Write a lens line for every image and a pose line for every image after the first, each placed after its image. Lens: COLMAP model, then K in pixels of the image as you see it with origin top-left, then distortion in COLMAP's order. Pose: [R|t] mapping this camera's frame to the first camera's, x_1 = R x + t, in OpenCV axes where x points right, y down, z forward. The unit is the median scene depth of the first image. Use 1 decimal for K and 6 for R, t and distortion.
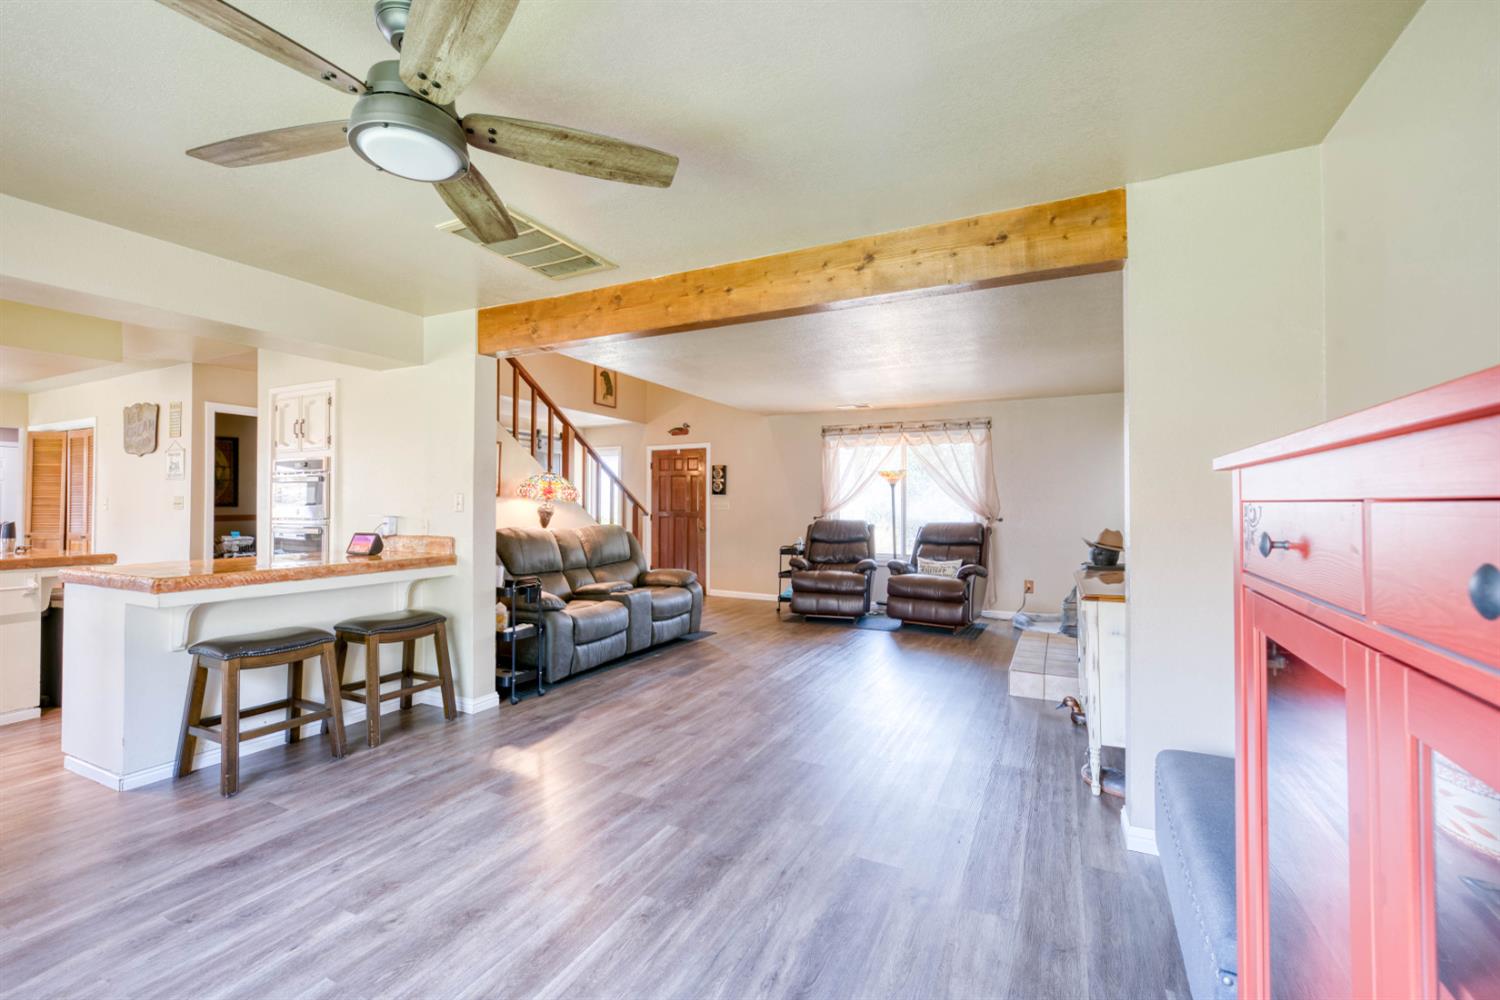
lens RADIAL K [[637.2, 0, 752.7], [0, 637.2, 494.4], [0, 0, 1]] dist [-0.002777, -0.000184]
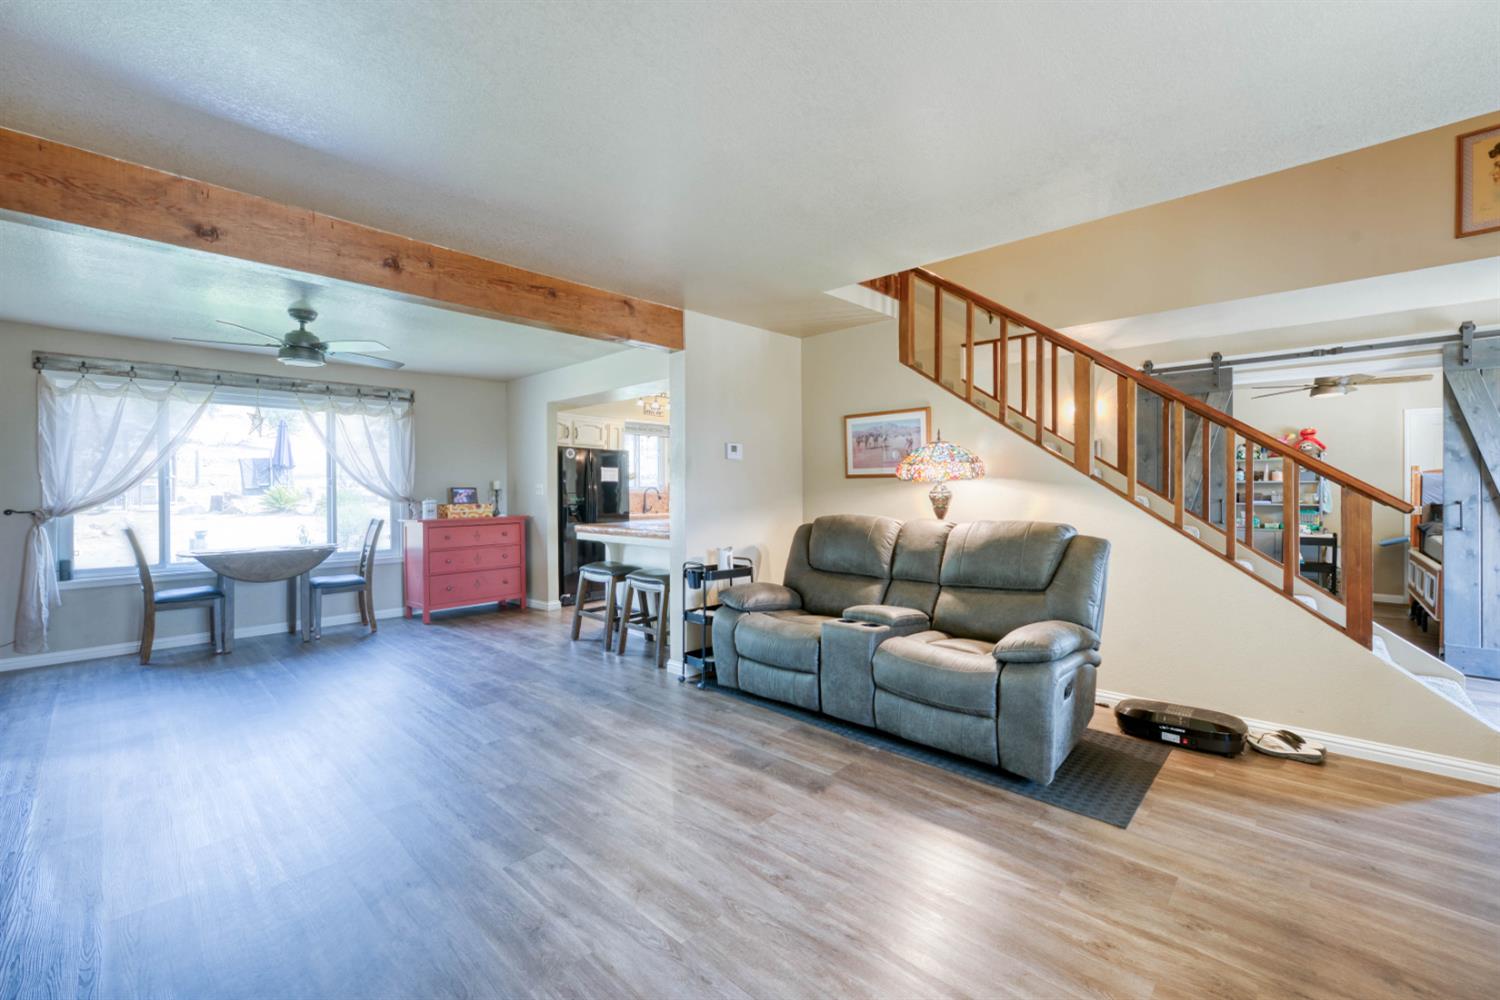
lens RADIAL K [[613.6, 0, 750.0], [0, 613.6, 500.0], [0, 0, 1]] dist [-0.016843, -0.000009]
pose [[-0.286075, 0.021980, -0.957955, 0.492964], [0.018423, 0.999678, 0.017436, 0.016473], [0.958030, -0.012661, -0.286387, 1.262663]]
